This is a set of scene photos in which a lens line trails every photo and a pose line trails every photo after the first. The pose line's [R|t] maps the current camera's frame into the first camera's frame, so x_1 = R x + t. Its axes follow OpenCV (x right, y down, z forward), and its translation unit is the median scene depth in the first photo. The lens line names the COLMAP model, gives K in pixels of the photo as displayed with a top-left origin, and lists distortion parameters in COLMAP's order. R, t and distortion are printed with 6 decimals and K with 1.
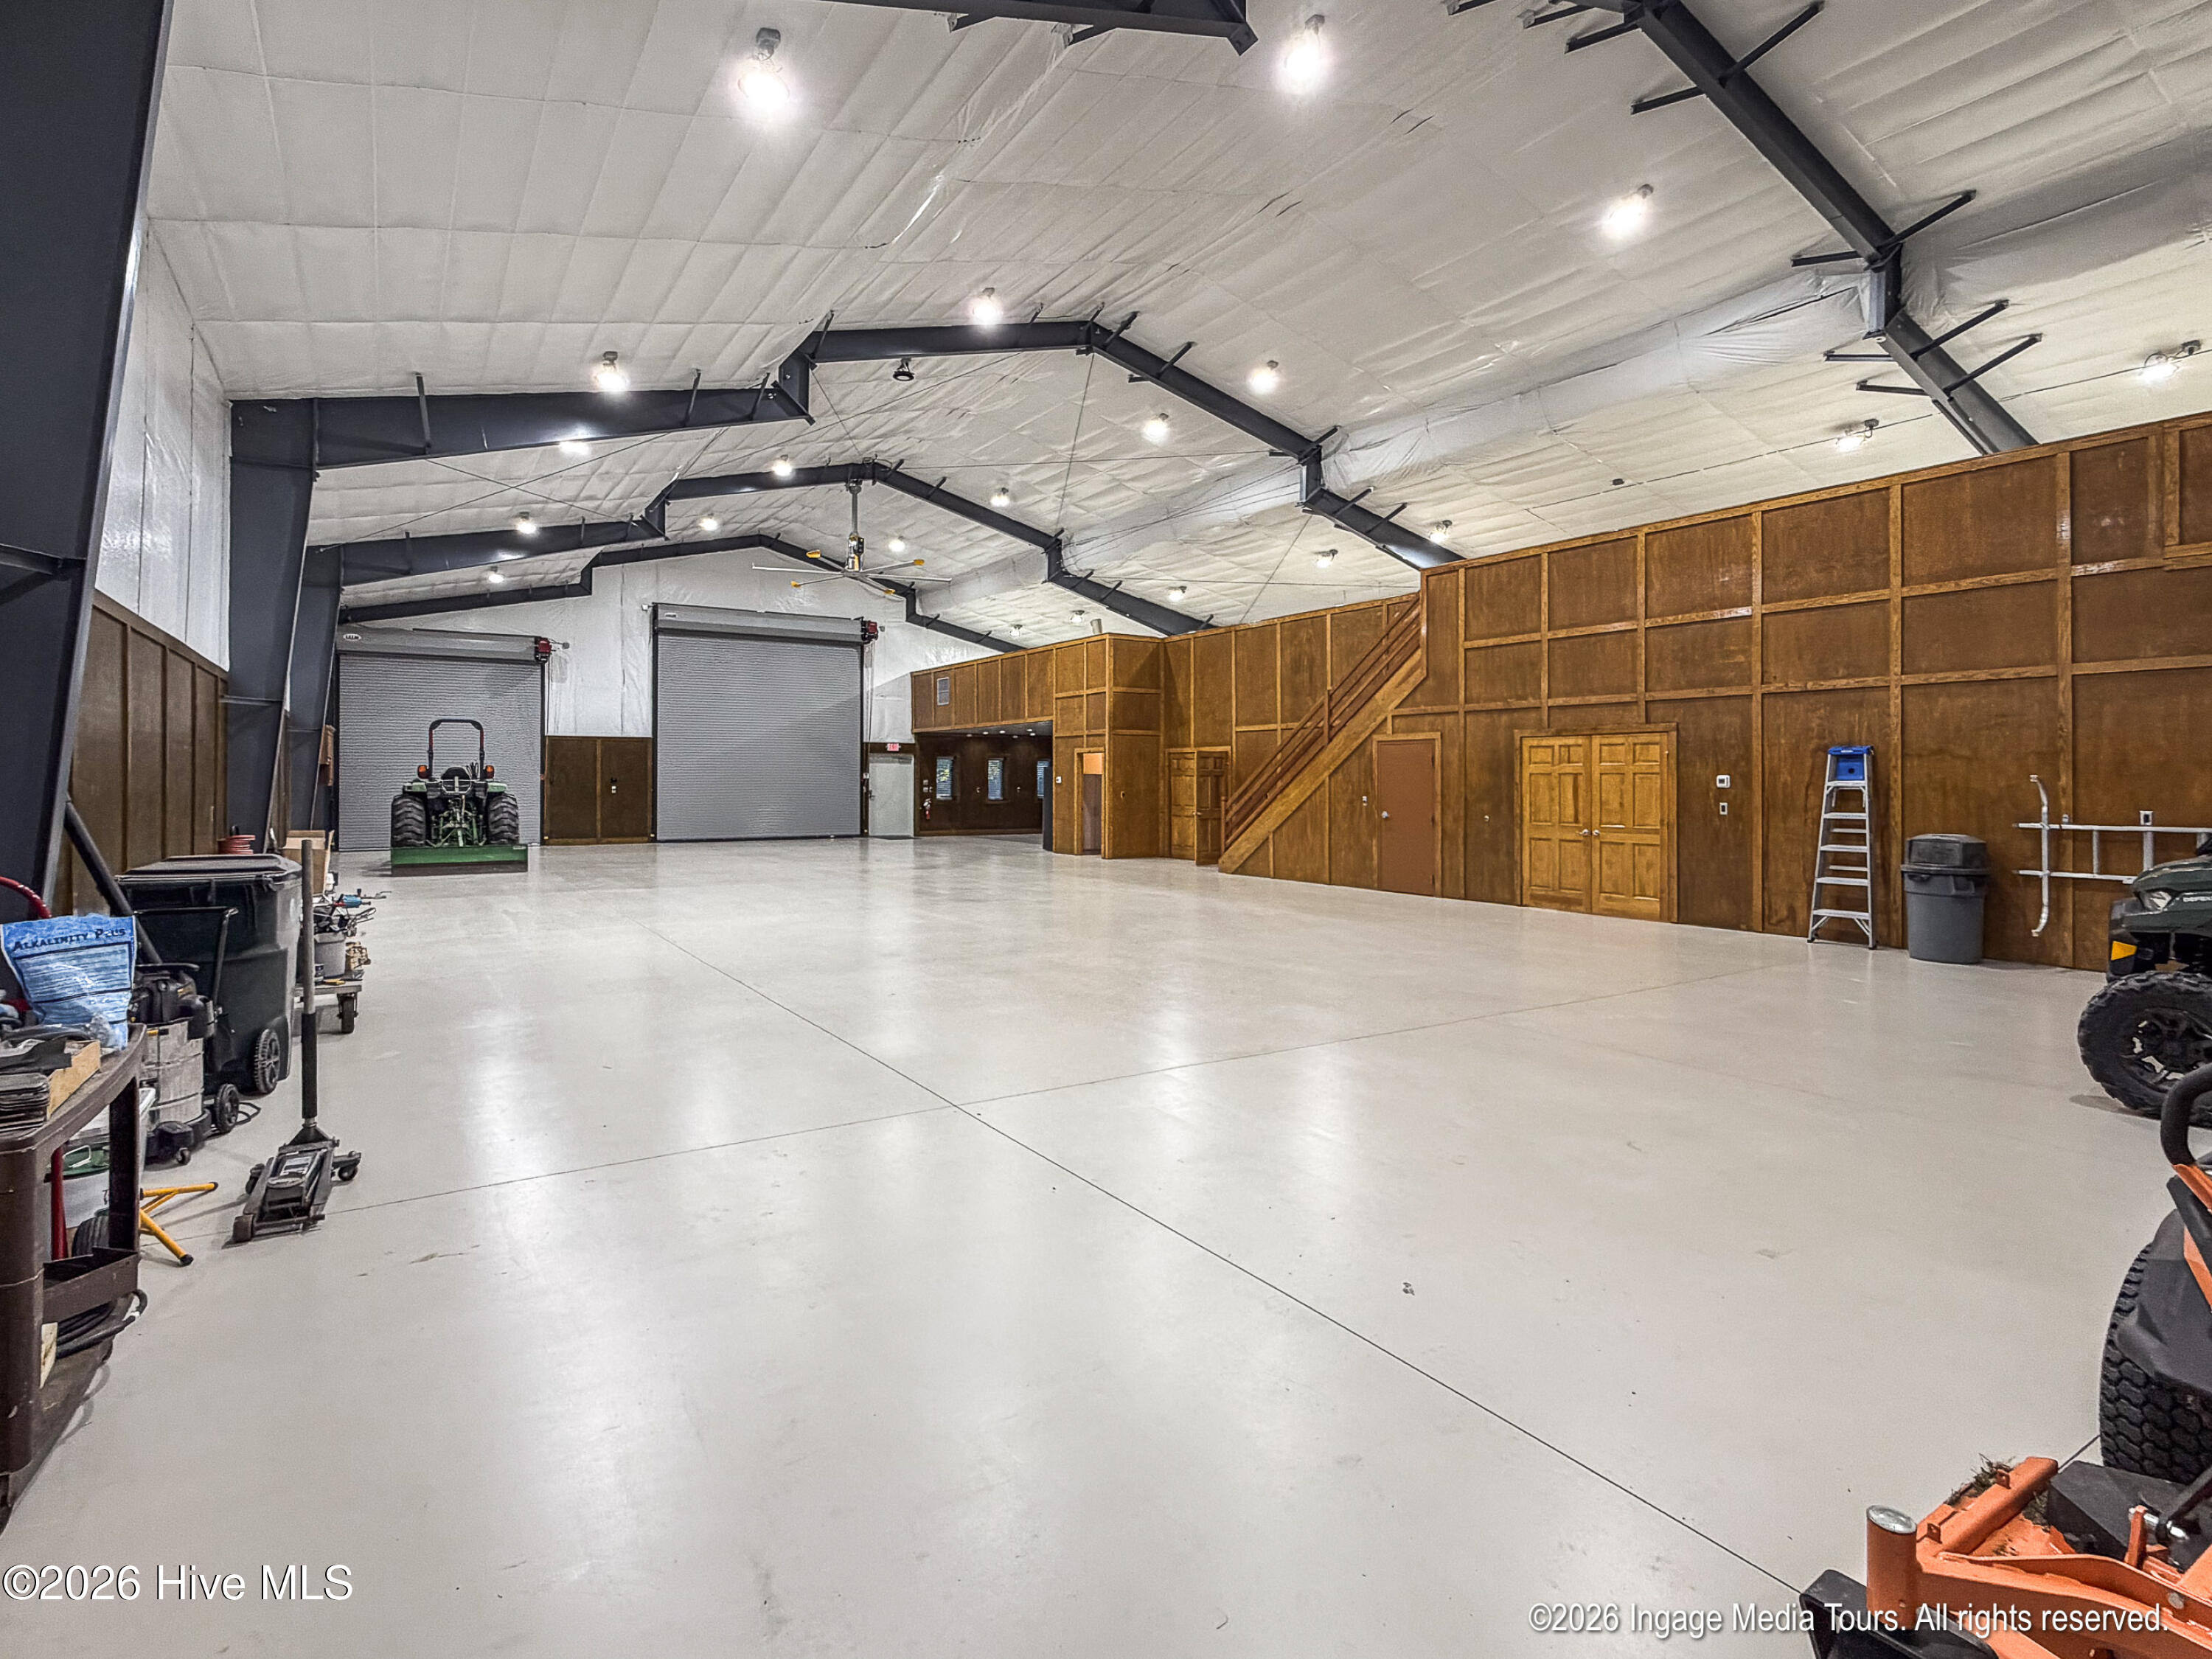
lens RADIAL K [[1120.7, 0, 1107.3], [0, 1120.7, 768.4], [0, 0, 1]] dist [-0.002379, -0.000318]
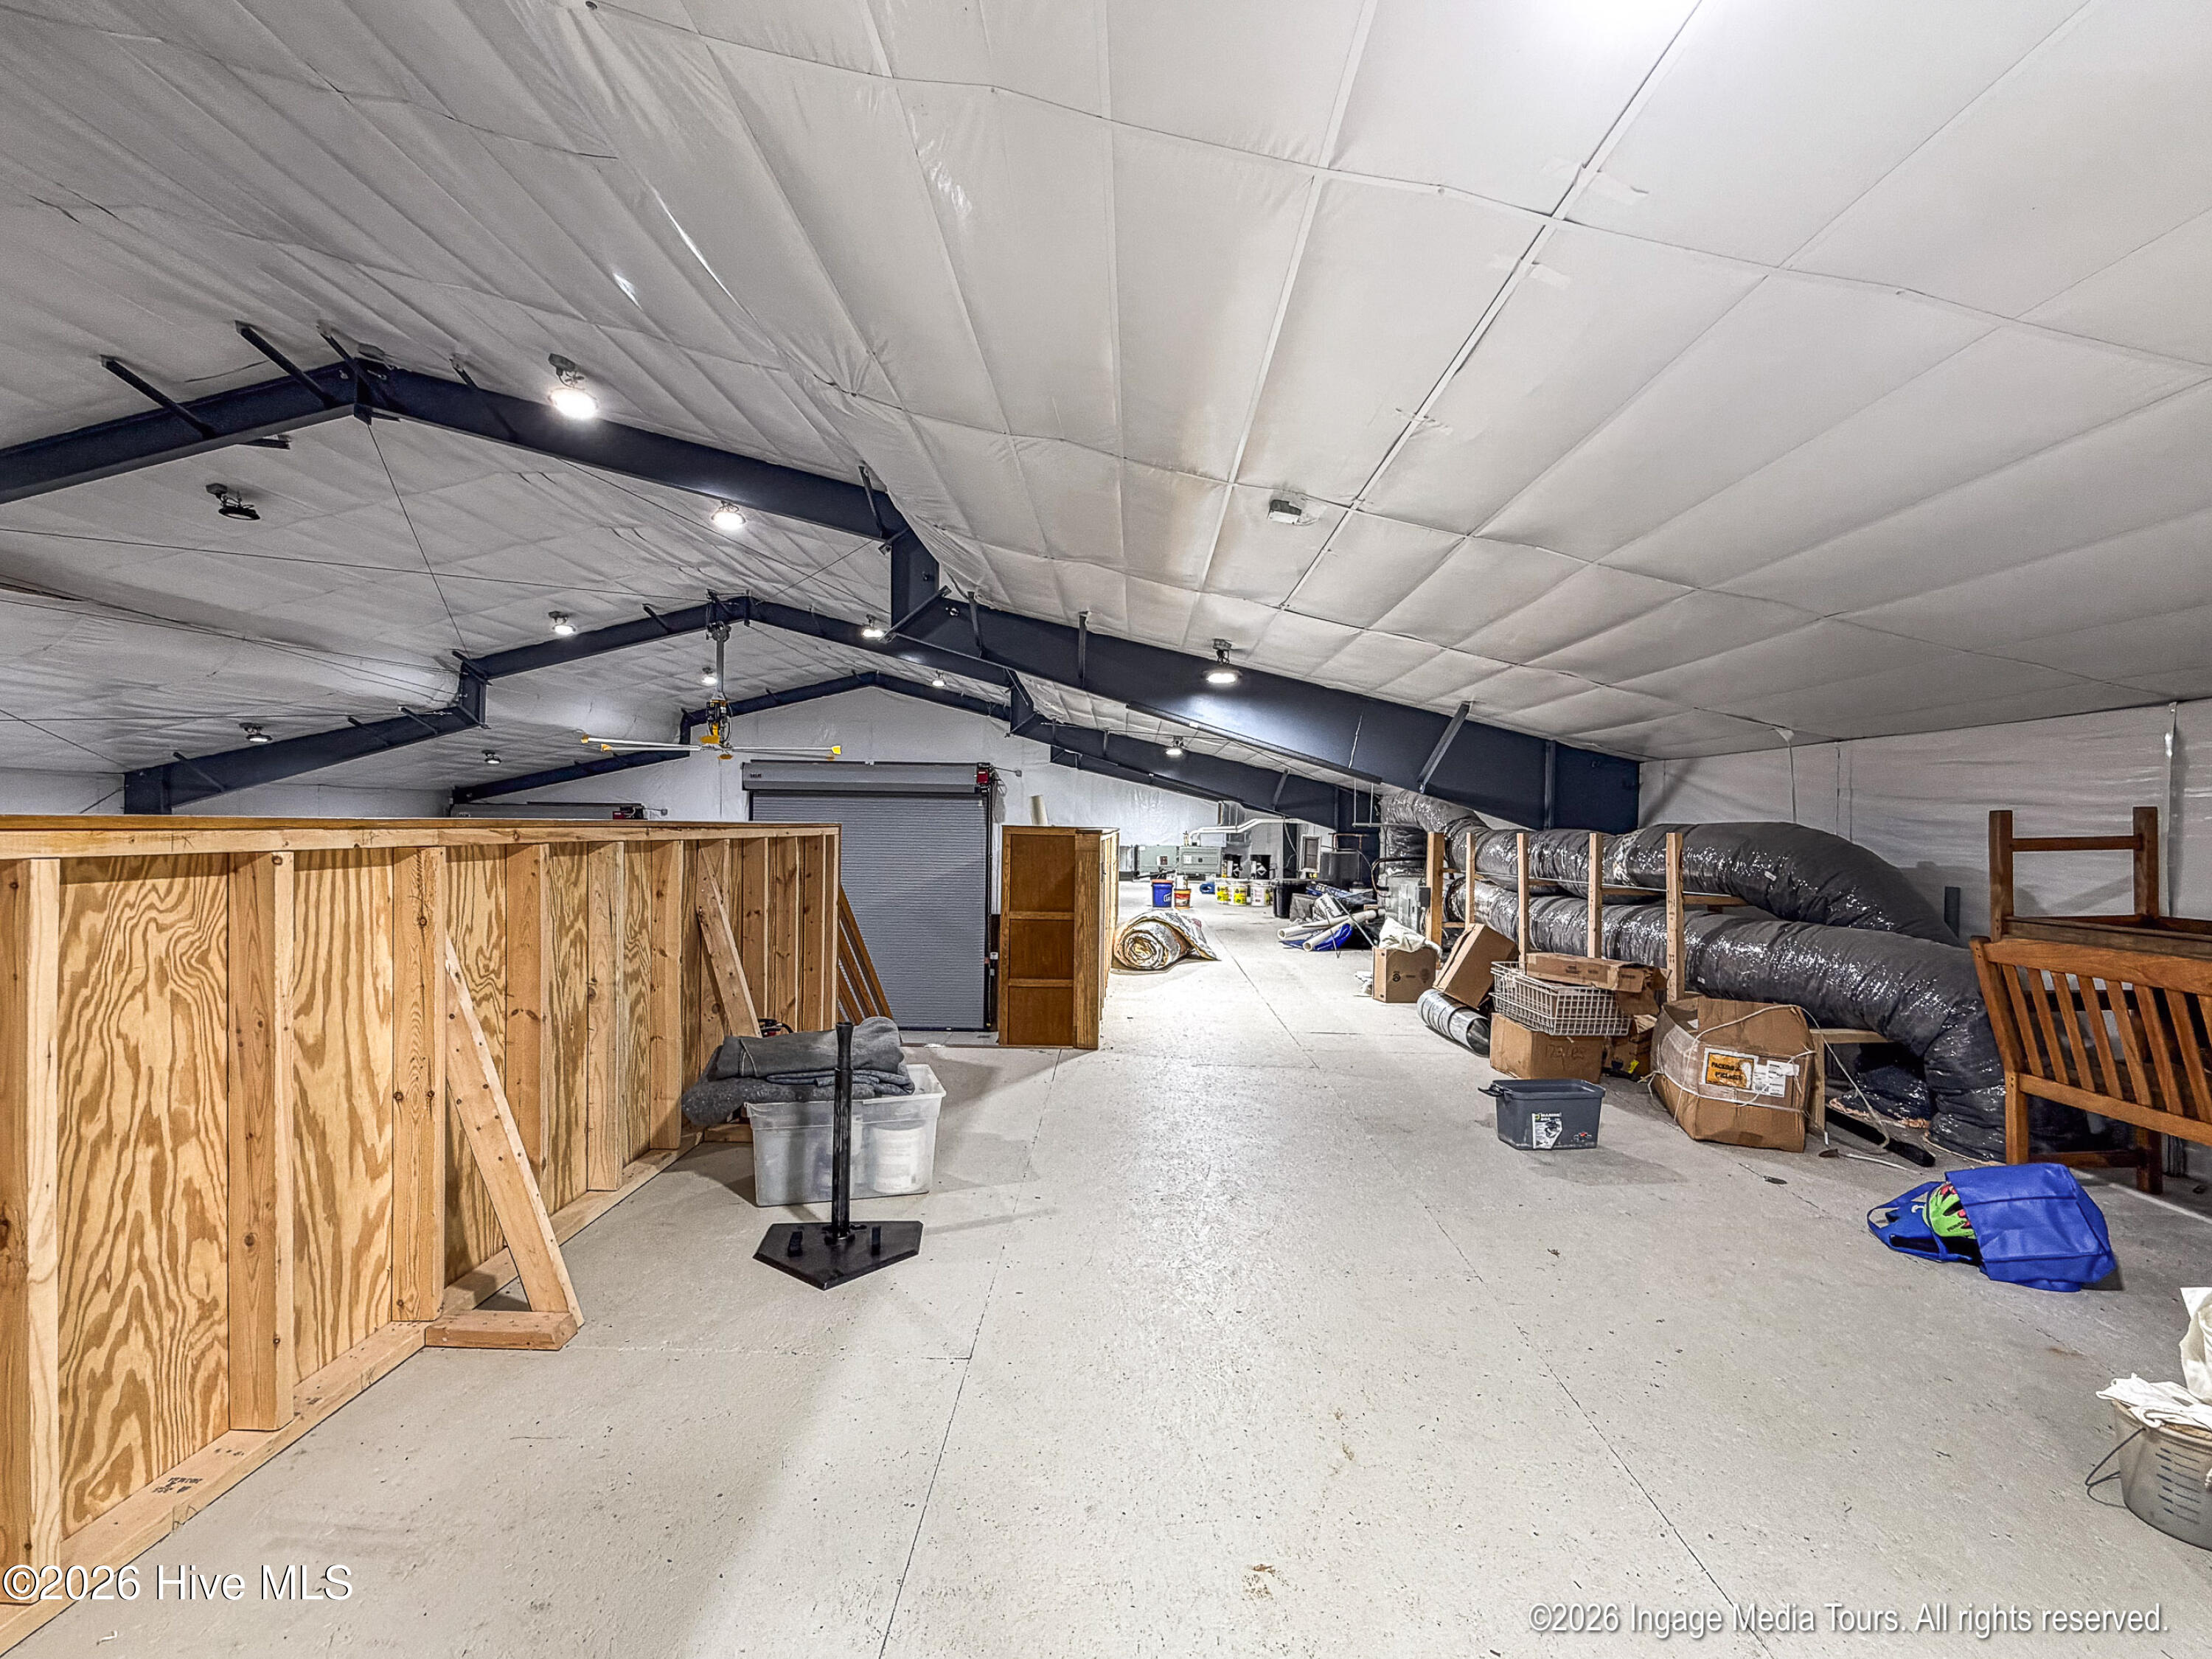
lens RADIAL K [[1077.7, 0, 1106.0], [0, 1077.7, 829.5], [0, 0, 1]] dist [-0.003651, -0.000658]
pose [[0.823956, 0.018169, -0.566363, 0.322986], [-0.011941, 0.999821, 0.014703, -0.107953], [0.566528, -0.005351, 0.824025, 0.446610]]
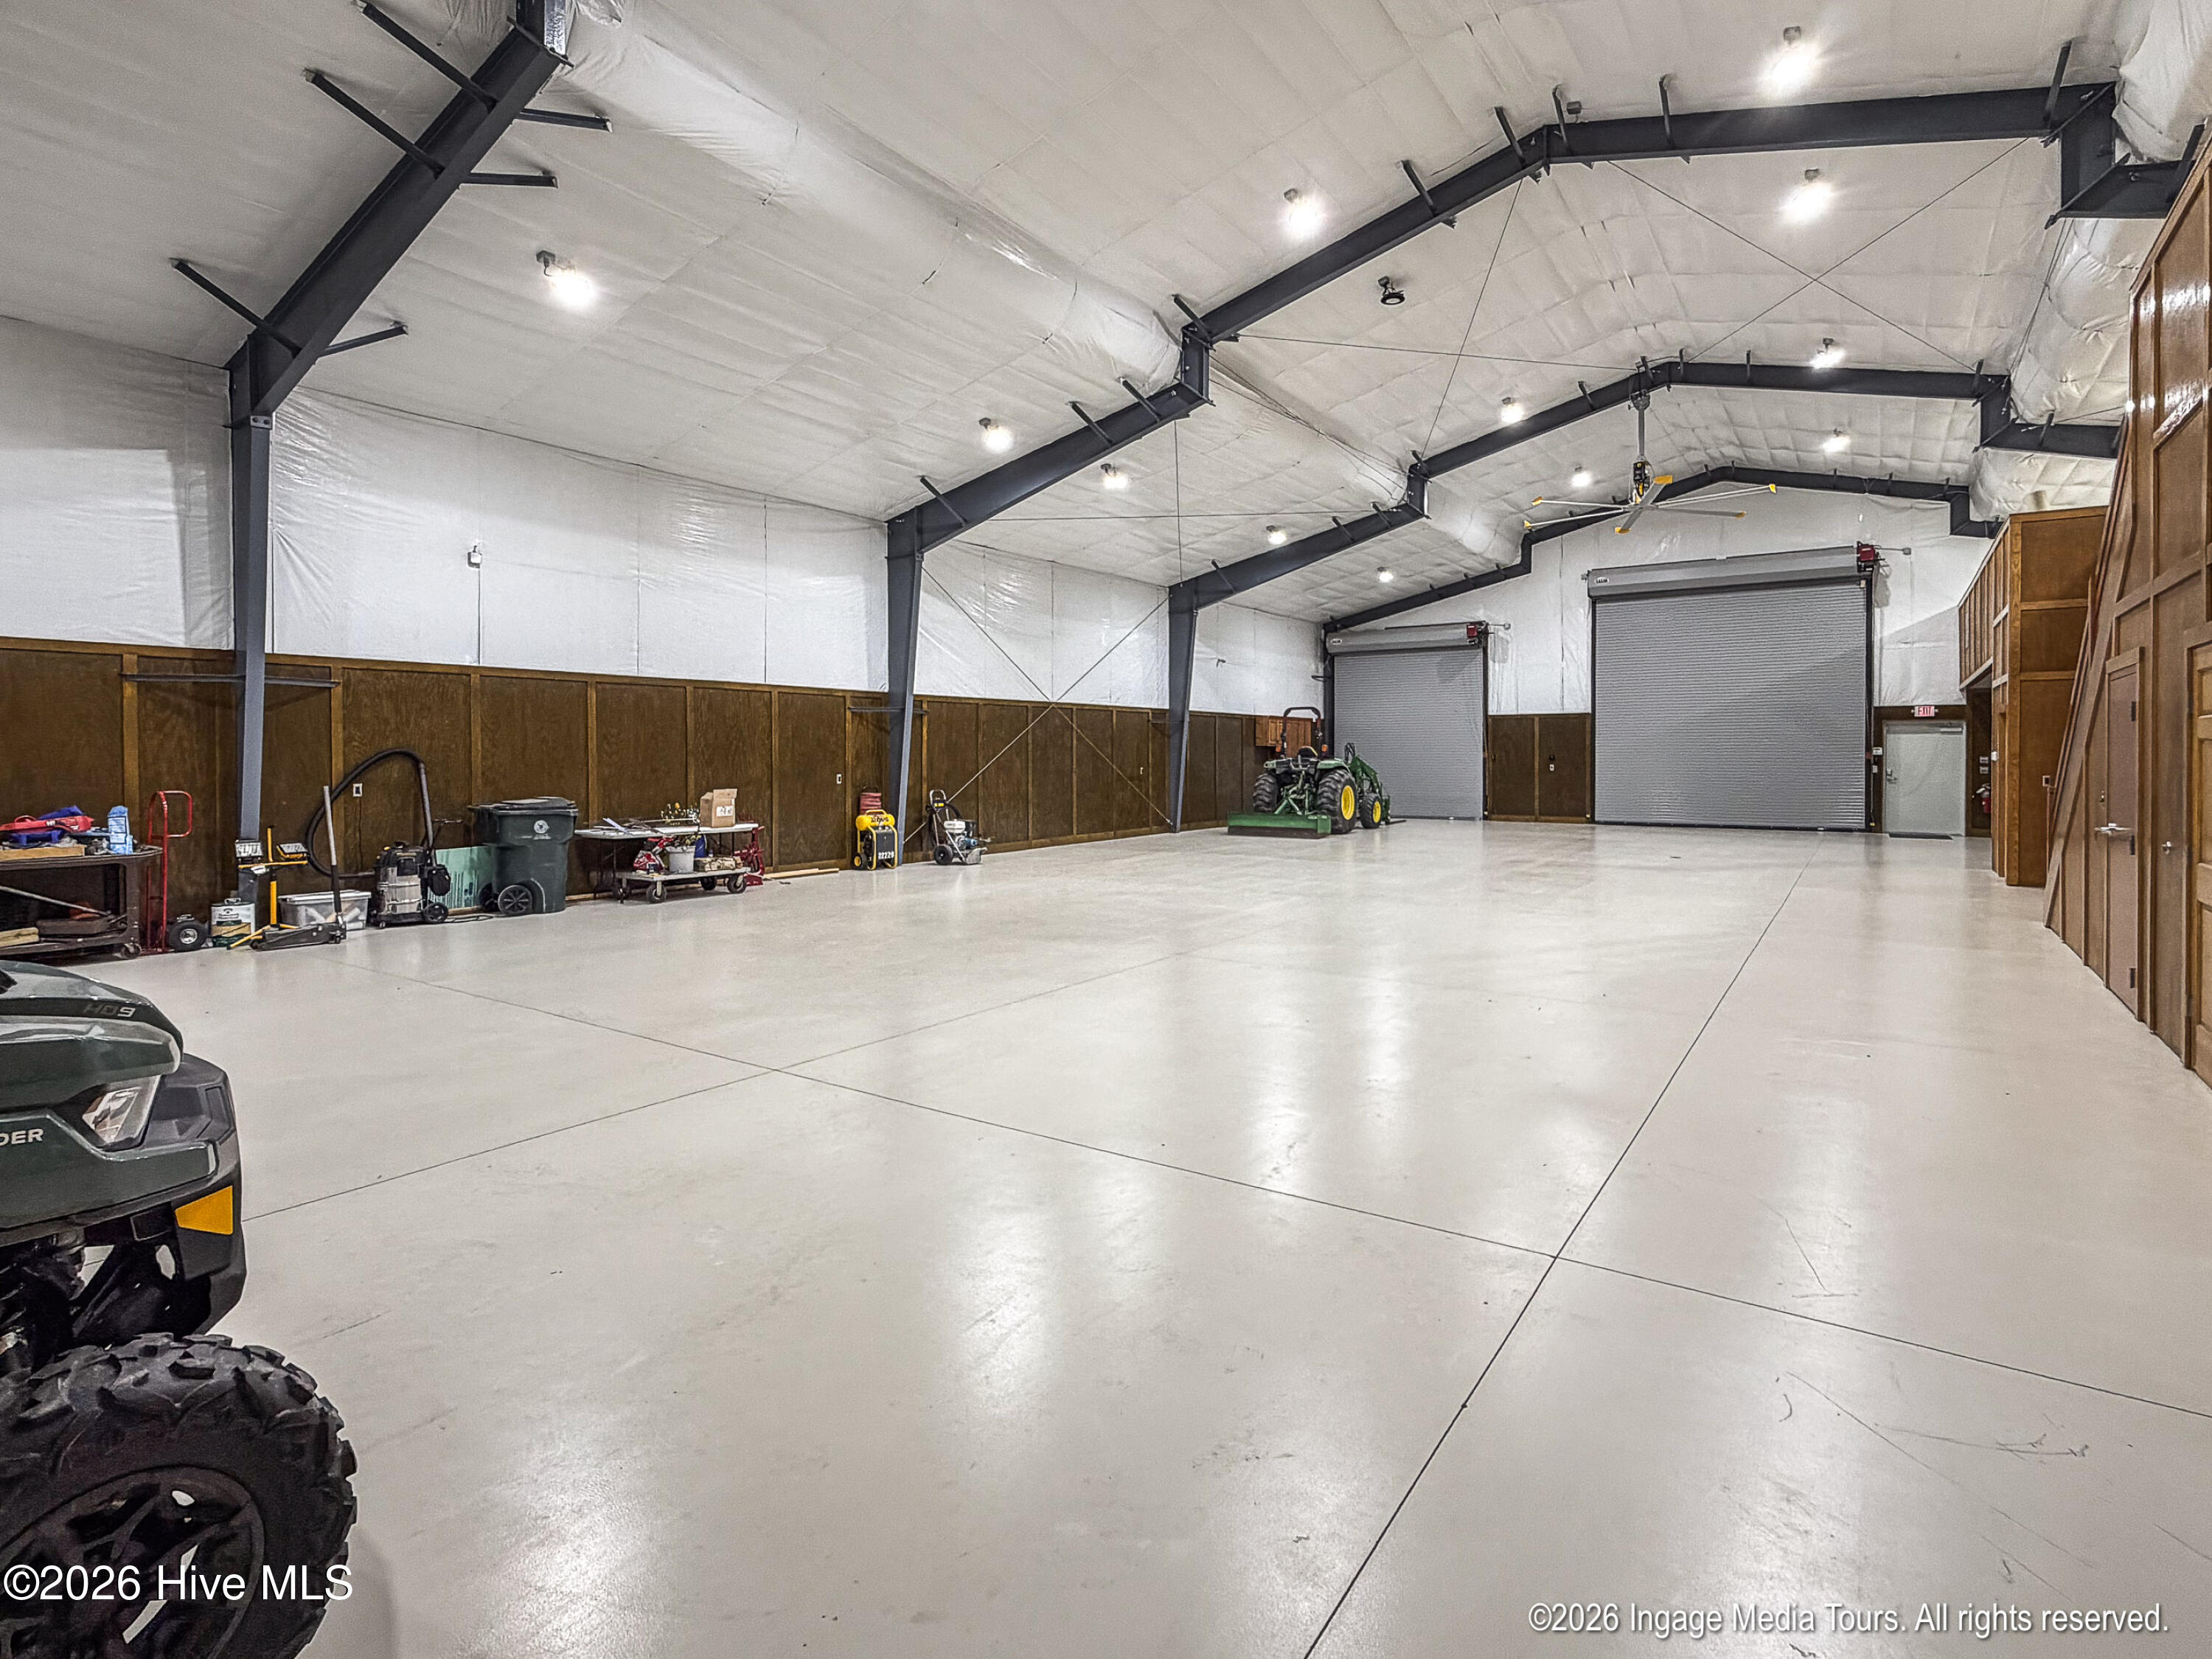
lens RADIAL K [[1120.7, 0, 1107.3], [0, 1120.7, 768.4], [0, 0, 1]] dist [-0.002379, -0.000318]
pose [[0.381337, 0.006735, -0.924412, 0.314146], [0.011409, 0.999863, 0.011992, 0.003460], [0.924366, -0.015119, 0.381208, 0.258142]]
